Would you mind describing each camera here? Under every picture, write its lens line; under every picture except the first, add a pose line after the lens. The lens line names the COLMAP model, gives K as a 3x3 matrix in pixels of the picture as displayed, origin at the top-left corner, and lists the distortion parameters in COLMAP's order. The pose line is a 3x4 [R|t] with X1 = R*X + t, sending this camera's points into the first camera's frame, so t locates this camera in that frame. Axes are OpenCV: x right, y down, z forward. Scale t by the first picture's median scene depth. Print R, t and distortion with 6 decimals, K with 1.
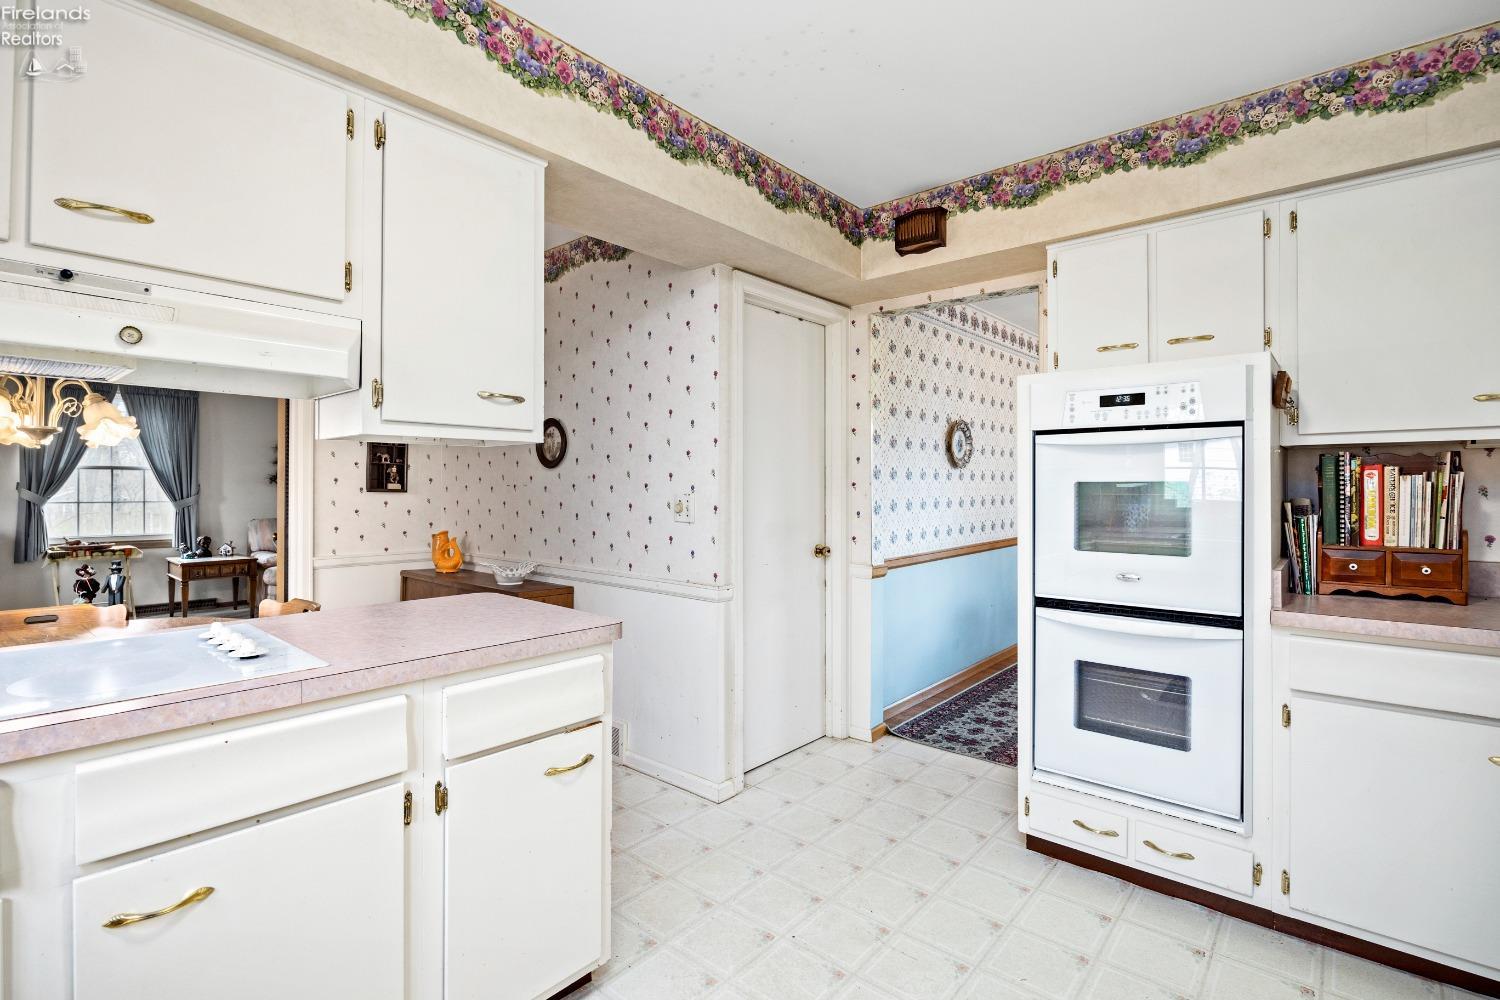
lens RADIAL K [[688.4, 0, 753.7], [0, 688.4, 490.7], [0, 0, 1]] dist [-0.010362, 0.000279]
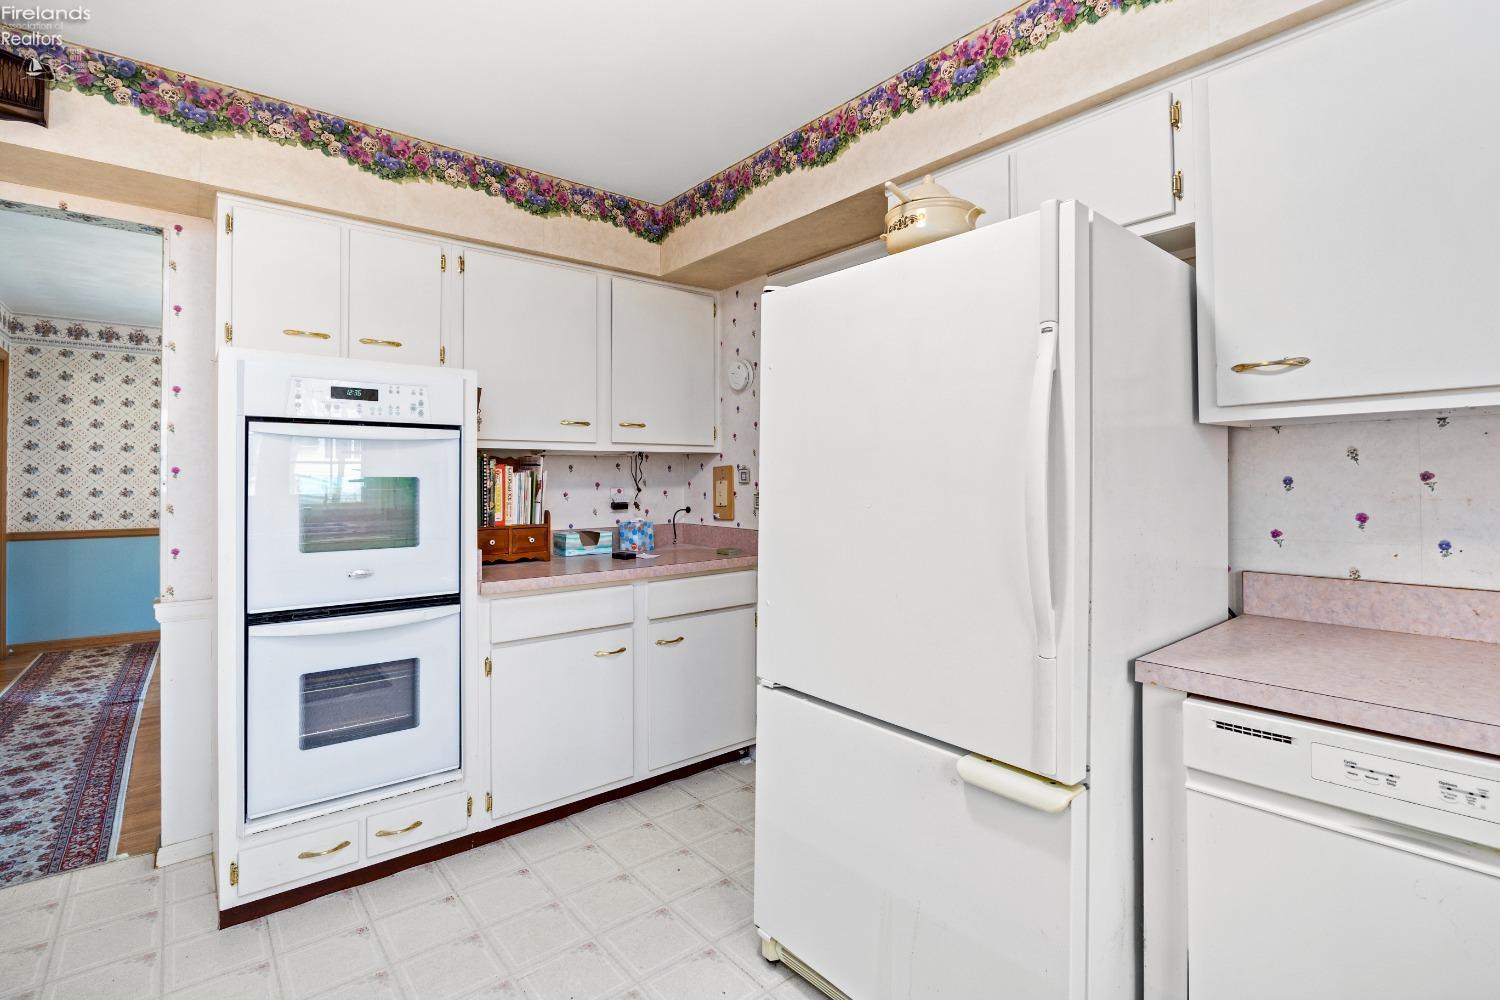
lens RADIAL K [[683.0, 0, 746.6], [0, 683.0, 477.6], [0, 0, 1]] dist [-0.007904, 0.000176]
pose [[0.198816, 0.001836, 0.980035, -0.299037], [0.010579, 0.999936, -0.004020, -0.002624], [-0.979980, 0.011167, 0.198784, 0.256132]]
